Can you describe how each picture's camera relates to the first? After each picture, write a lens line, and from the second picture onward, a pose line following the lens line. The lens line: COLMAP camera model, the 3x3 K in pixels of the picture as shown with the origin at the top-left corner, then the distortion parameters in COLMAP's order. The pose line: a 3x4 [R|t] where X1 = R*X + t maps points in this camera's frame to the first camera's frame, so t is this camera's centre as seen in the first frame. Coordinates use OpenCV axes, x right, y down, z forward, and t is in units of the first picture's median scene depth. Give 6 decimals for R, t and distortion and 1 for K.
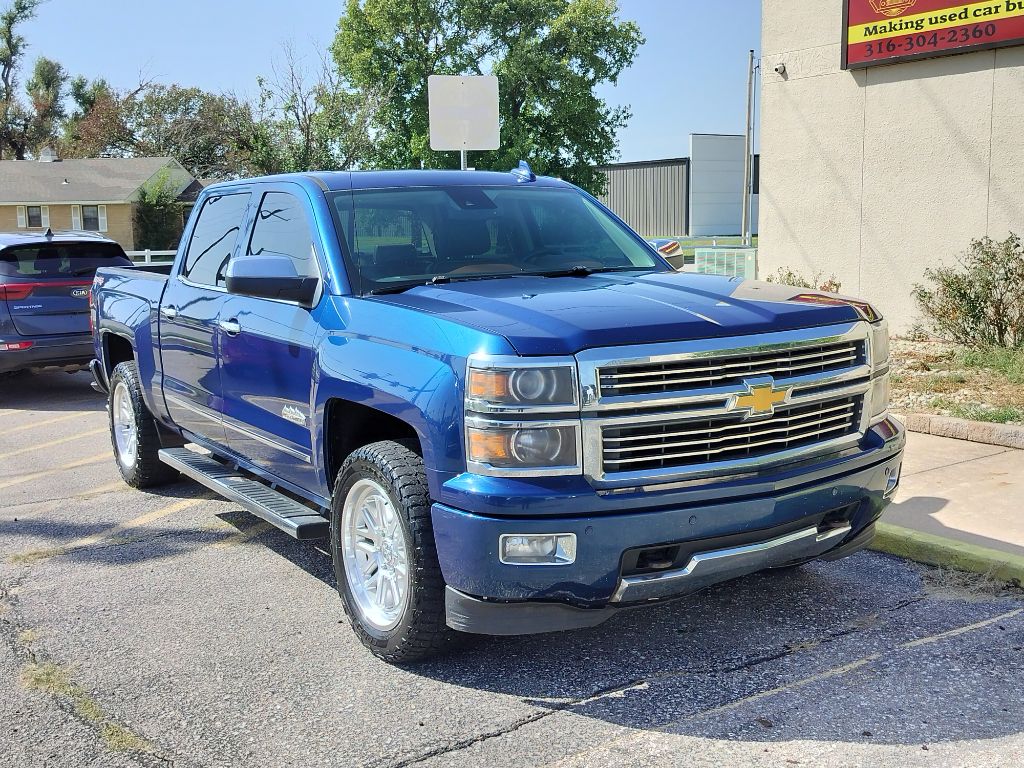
lens RADIAL K [[1151.8, 0, 510.1], [0, 1151.8, 384.0], [0, 0, 1]] dist [0.106425, -0.221564]
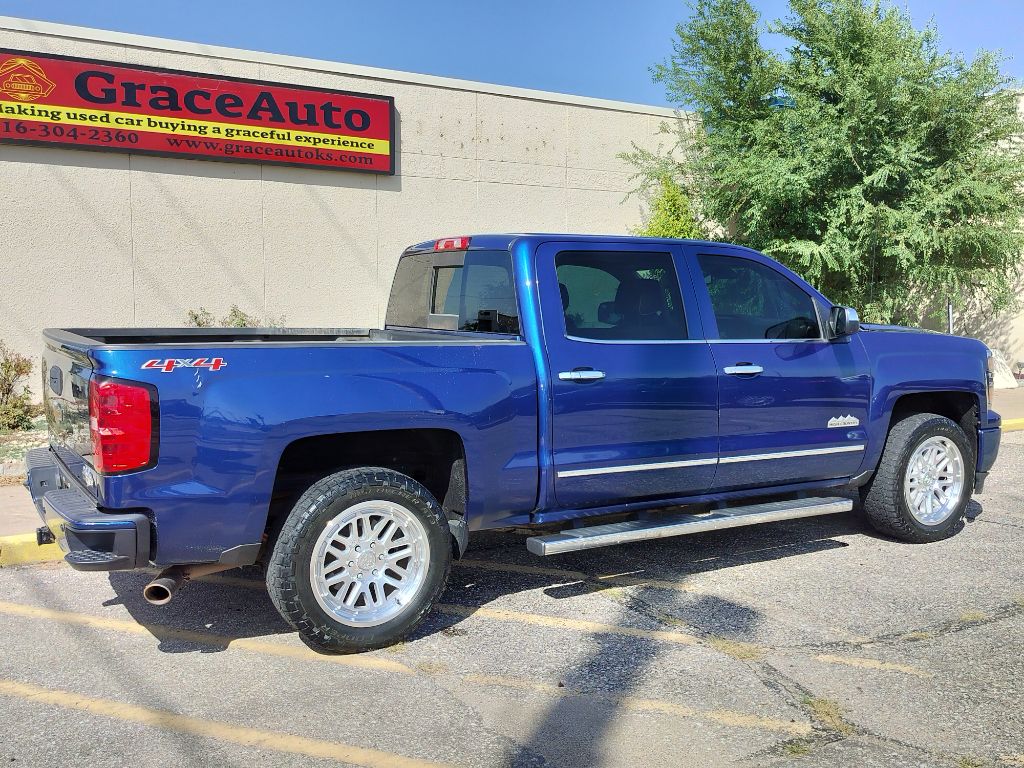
lens RADIAL K [[1008.2, 0, 514.2], [0, 1008.2, 381.6], [0, 0, 1]] dist [0.063926, -0.111887]
pose [[0.025754, -0.061315, 0.997786, -0.618840], [0.132978, 0.989457, 0.057371, -0.062352], [-0.990784, 0.131206, 0.033636, 0.595179]]
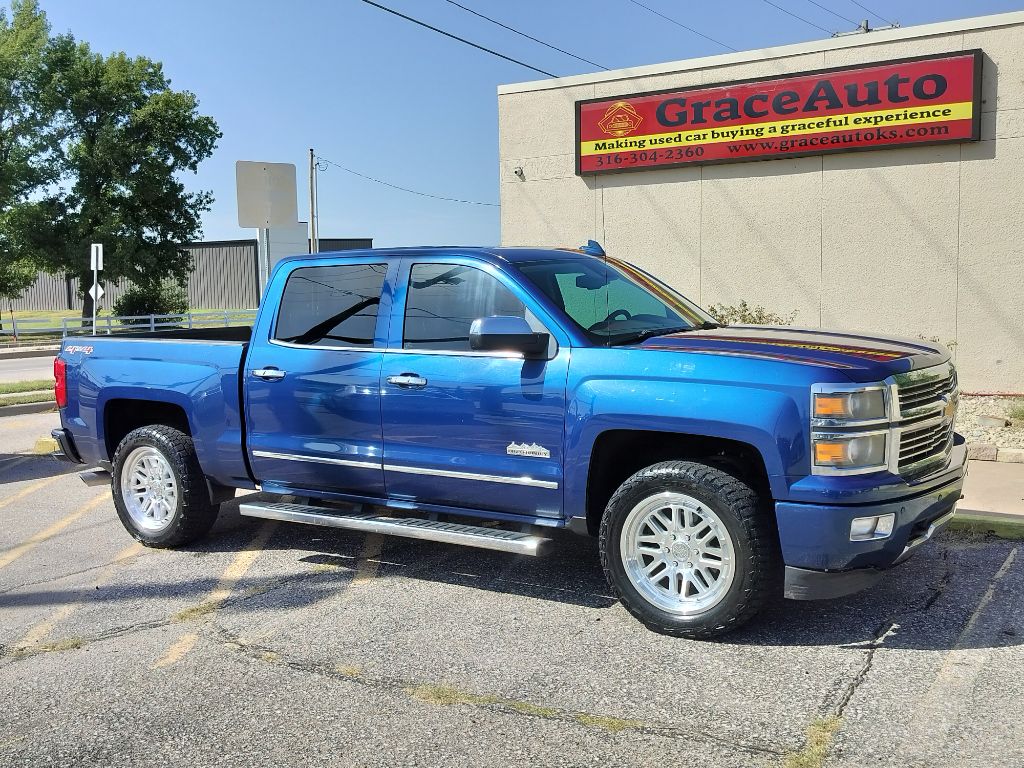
lens RADIAL K [[1025.5, 0, 512.6], [0, 1025.5, 383.5], [0, 0, 1]] dist [0.098410, -0.193298]
pose [[0.908925, -0.036674, 0.415343, -0.280745], [0.059969, 0.997266, -0.043179, 0.001527], [-0.412624, 0.064155, 0.908639, 0.024856]]
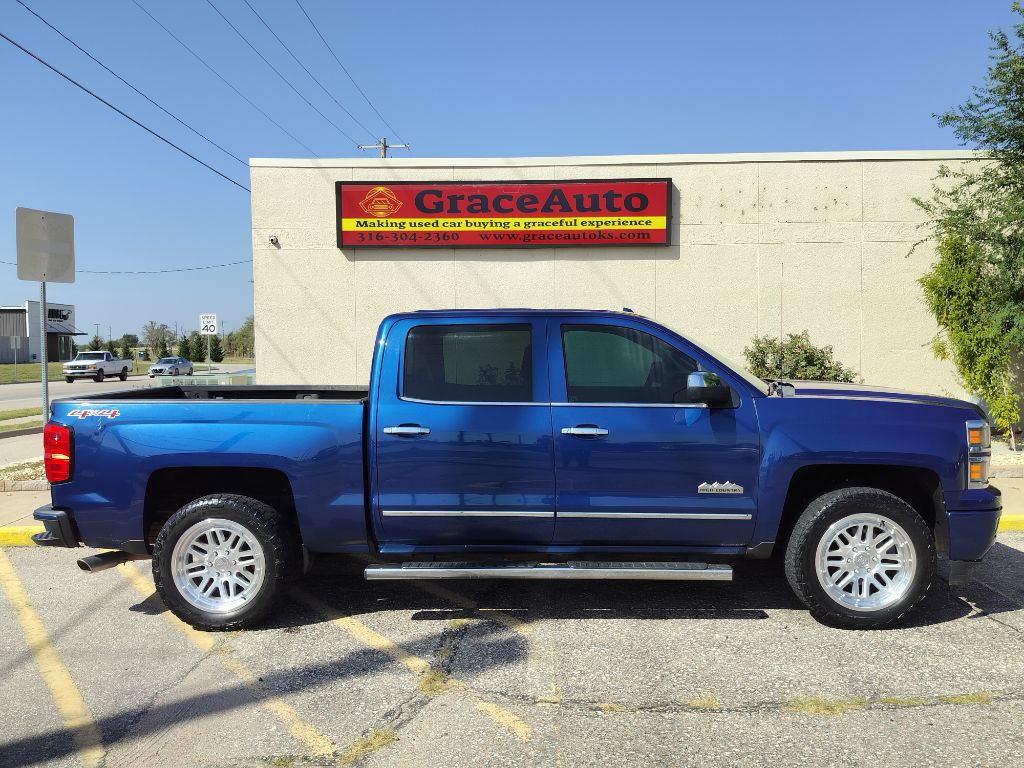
lens RADIAL K [[880.7, 0, 516.2], [0, 880.7, 383.1], [0, 0, 1]] dist [0.125389, -0.218938]
pose [[0.572131, -0.019505, 0.819930, -0.523249], [0.110625, 0.992417, -0.053584, -0.029393], [-0.812667, 0.121362, 0.569950, 0.260066]]
